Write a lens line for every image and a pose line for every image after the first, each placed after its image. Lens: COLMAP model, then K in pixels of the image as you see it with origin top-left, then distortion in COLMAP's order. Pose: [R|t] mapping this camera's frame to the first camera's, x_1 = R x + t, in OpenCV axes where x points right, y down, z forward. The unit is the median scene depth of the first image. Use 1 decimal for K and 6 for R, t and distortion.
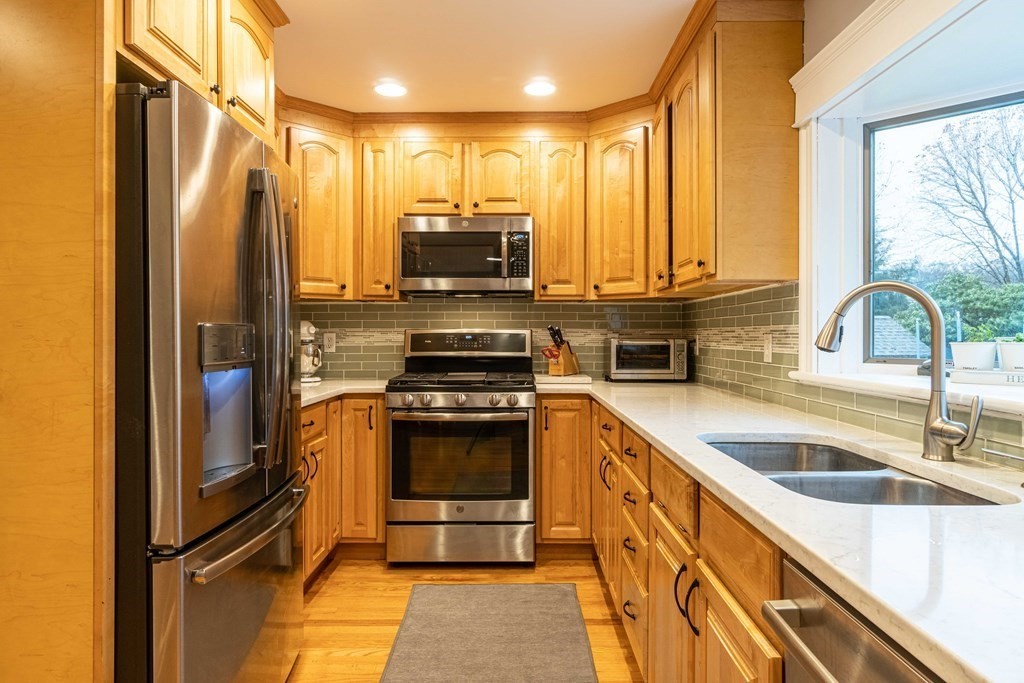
lens RADIAL K [[623.5, 0, 515.4], [0, 623.5, 331.2], [0, 0, 1]] dist [-0.001274, 0.000259]
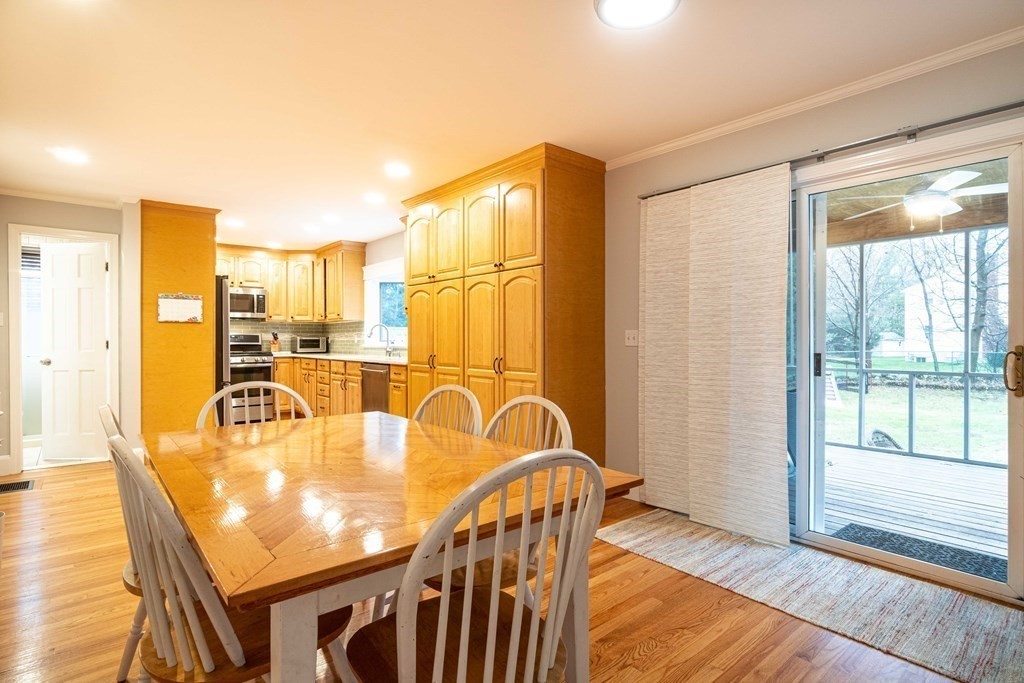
lens RADIAL K [[537.0, 0, 512.2], [0, 537.0, 335.4], [0, 0, 1]] dist [0.004698, -0.000397]
pose [[0.771638, 0.001803, 0.636060, -0.596282], [0.000873, 0.999992, -0.003893, 0.014750], [-0.636061, 0.003560, 0.771630, -1.344767]]
